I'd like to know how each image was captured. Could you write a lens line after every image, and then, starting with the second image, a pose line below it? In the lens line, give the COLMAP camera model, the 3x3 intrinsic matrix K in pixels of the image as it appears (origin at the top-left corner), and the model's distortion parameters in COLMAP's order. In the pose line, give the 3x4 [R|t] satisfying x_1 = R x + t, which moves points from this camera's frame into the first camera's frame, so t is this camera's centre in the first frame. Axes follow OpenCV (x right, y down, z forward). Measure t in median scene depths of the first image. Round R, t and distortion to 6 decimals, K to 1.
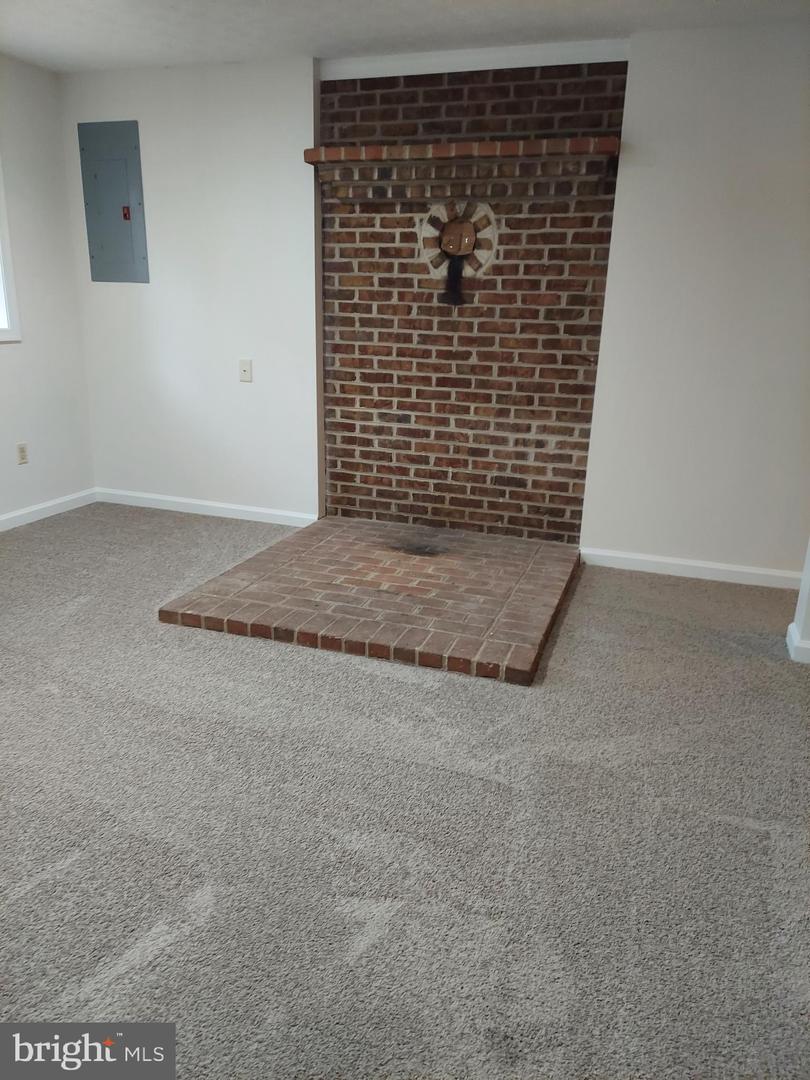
lens RADIAL K [[779.0, 0, 401.3], [0, 779.0, 550.7], [0, 0, 1]] dist [0.098175, -0.081710]
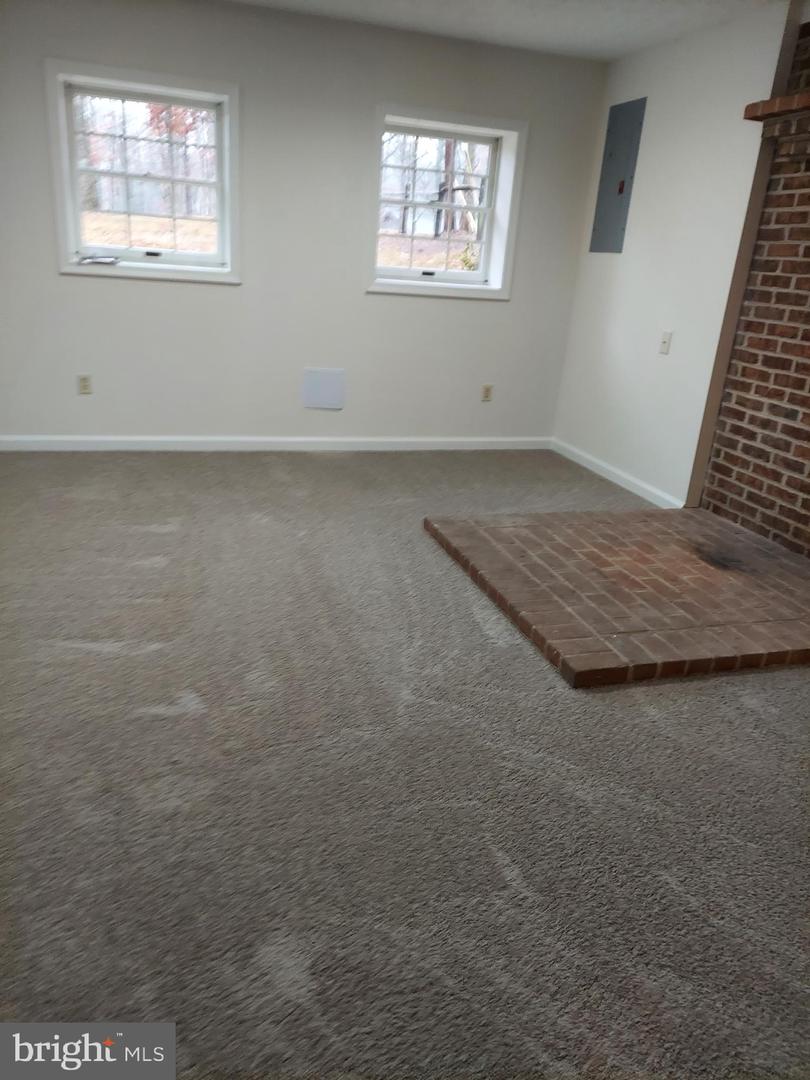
lens RADIAL K [[779.0, 0, 394.2], [0, 779.0, 539.2], [0, 0, 1]] dist [0.098175, -0.081710]
pose [[0.593165, 0.295234, -0.748994, 0.436556], [-0.295367, 0.945265, 0.138683, -0.035712], [0.748941, 0.138966, 0.647901, 0.149035]]
